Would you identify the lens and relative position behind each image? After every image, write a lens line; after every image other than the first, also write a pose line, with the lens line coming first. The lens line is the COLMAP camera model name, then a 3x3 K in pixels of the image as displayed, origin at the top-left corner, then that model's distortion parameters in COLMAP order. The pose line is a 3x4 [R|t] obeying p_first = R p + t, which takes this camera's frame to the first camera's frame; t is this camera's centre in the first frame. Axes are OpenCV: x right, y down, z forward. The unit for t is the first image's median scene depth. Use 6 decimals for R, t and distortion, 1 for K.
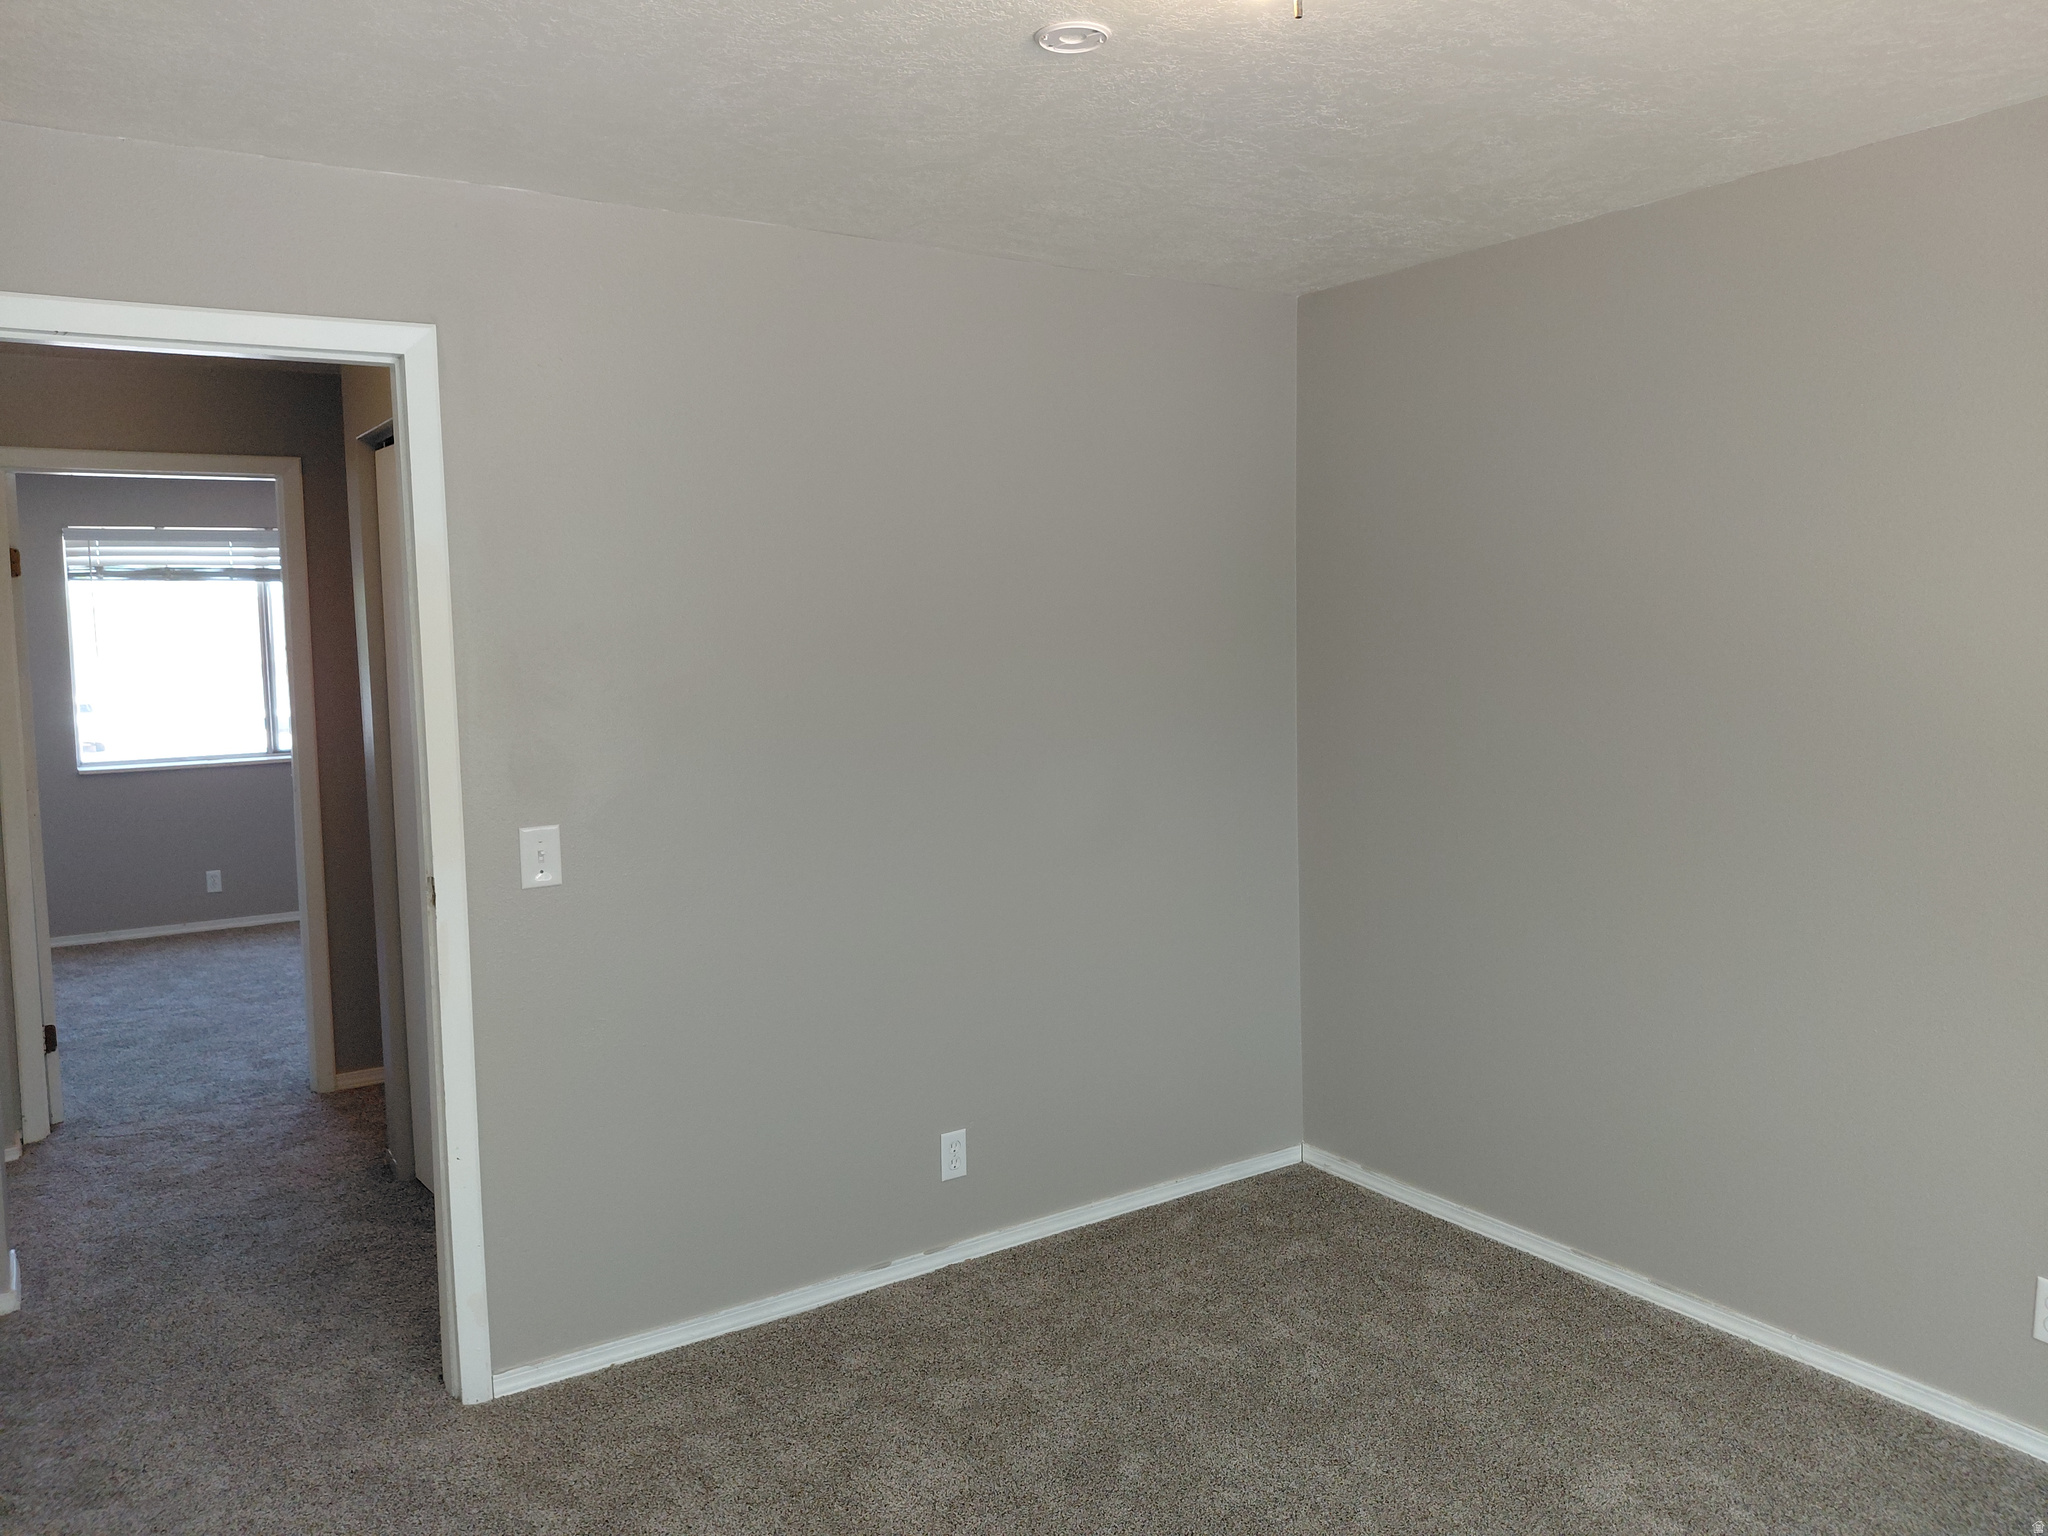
lens RADIAL K [[1547.6, 0, 1023.3], [0, 1547.6, 748.1], [0, 0, 1]] dist [0.039474, -0.086328]
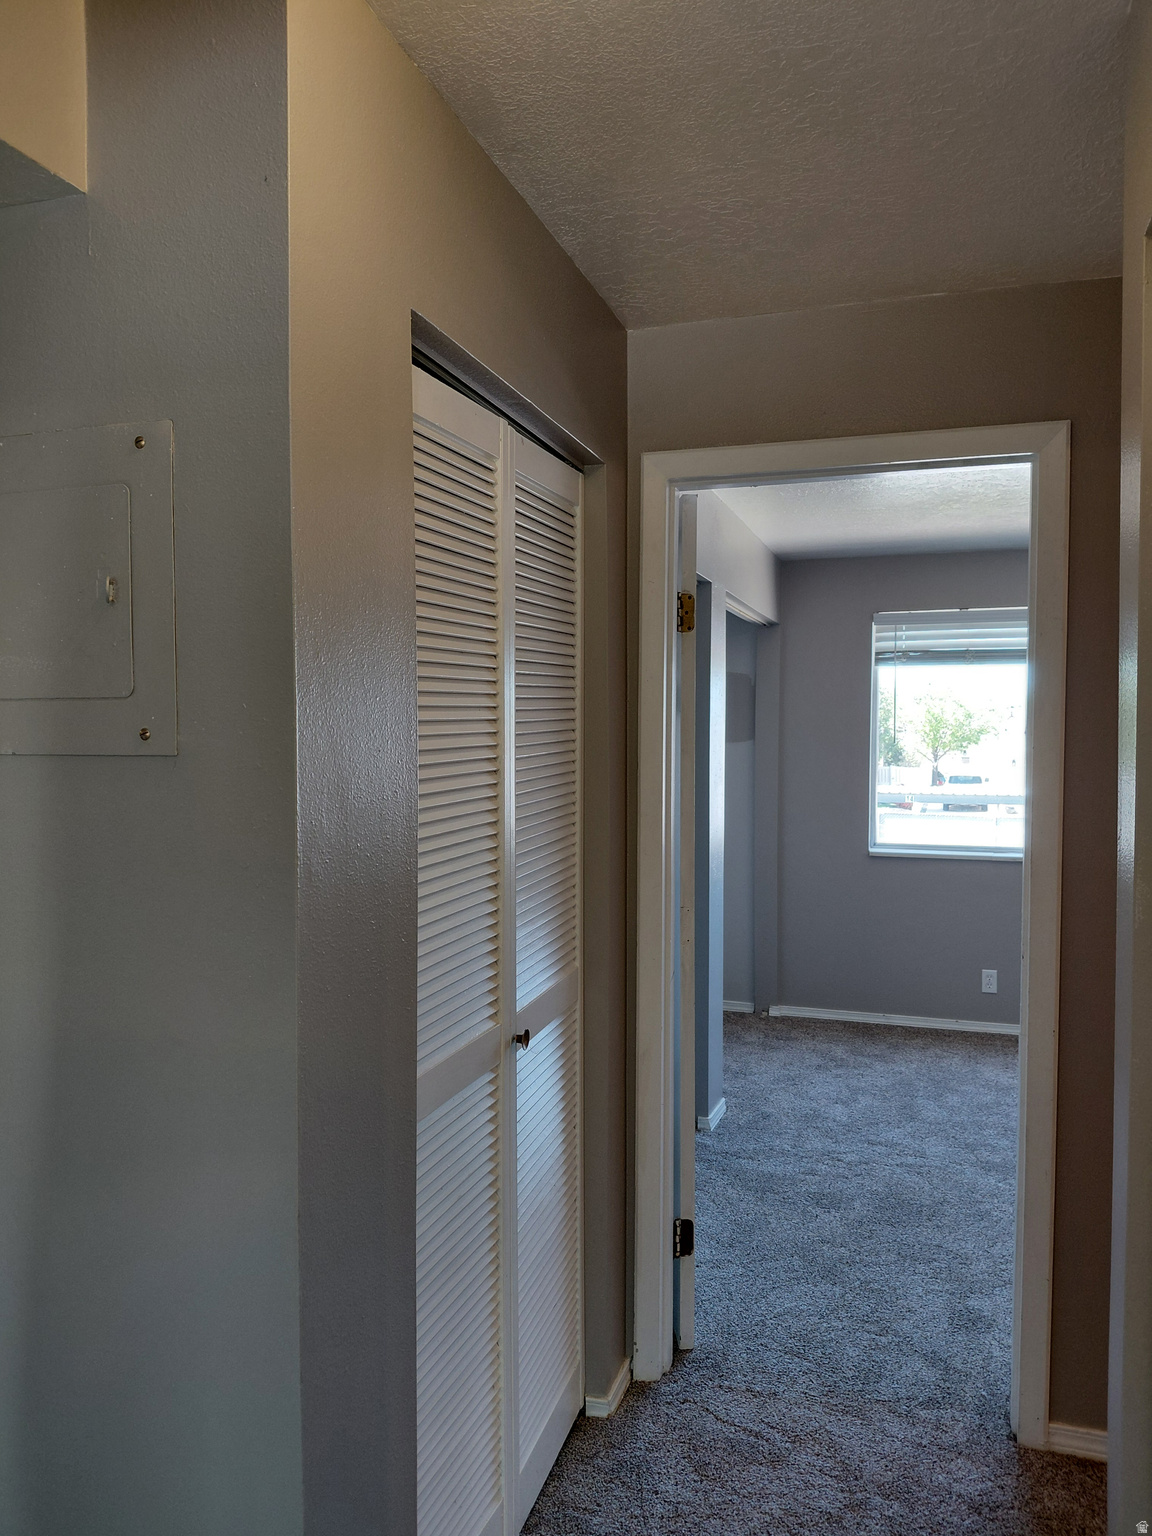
lens RADIAL K [[1160.7, 0, 578.6], [0, 1160.7, 785.9], [0, 0, 1]] dist [0.039474, -0.086328]
pose [[0.634808, 0.057513, -0.770526, -0.201822], [-0.075792, 0.997052, 0.011979, -0.032603], [0.768944, 0.050796, 0.637296, 0.506094]]
